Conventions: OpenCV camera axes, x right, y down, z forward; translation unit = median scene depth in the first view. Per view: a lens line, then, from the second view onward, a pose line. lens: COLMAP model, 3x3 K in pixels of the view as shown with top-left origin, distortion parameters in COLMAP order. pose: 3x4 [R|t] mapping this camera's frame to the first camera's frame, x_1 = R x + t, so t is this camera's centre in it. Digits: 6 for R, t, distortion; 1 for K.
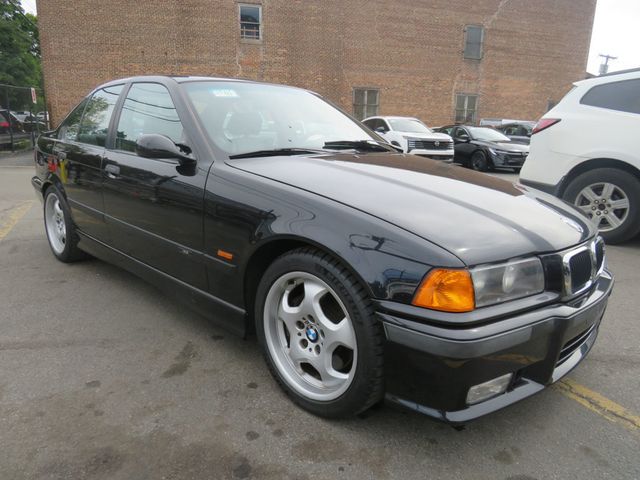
lens RADIAL K [[477.7, 0, 314.0], [0, 477.7, 239.0], [0, 0, 1]] dist [-0.019713, -0.004213]
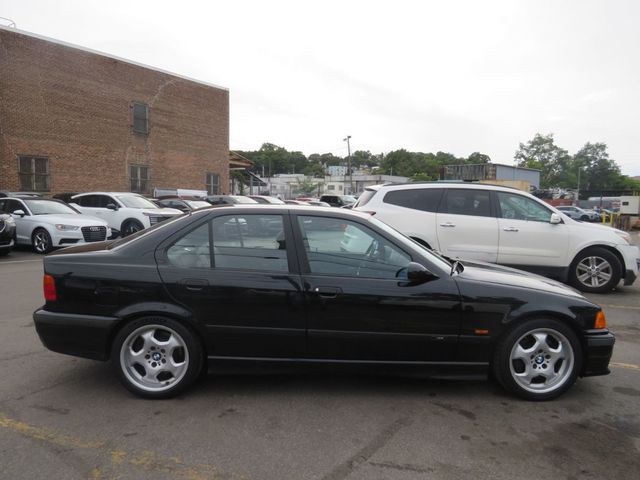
lens RADIAL K [[477.7, 0, 314.0], [0, 477.7, 239.0], [0, 0, 1]] dist [-0.019713, -0.004213]
pose [[0.685073, -0.080633, 0.723998, -0.195819], [0.163076, 0.985608, -0.044539, -0.034265], [-0.709987, 0.148580, 0.688362, 0.023970]]
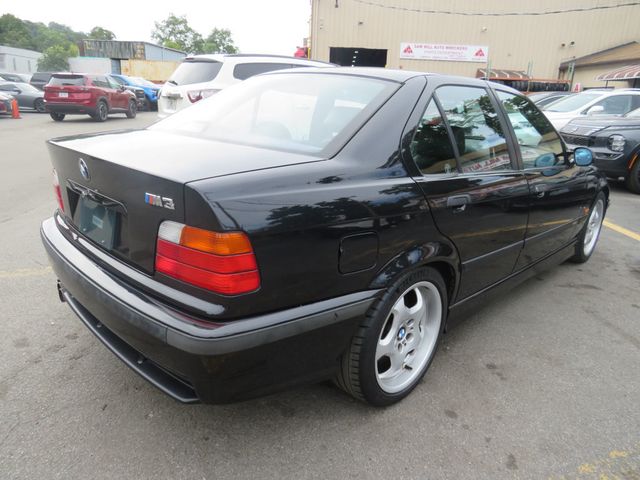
lens RADIAL K [[469.3, 0, 278.3], [0, 469.3, 238.6], [0, 0, 1]] dist [-0.025005, 0.003164]
pose [[-0.005094, -0.325704, 0.945458, -0.202328], [0.176266, 0.930374, 0.321458, -0.068258], [-0.984329, 0.168289, 0.052671, 0.225240]]
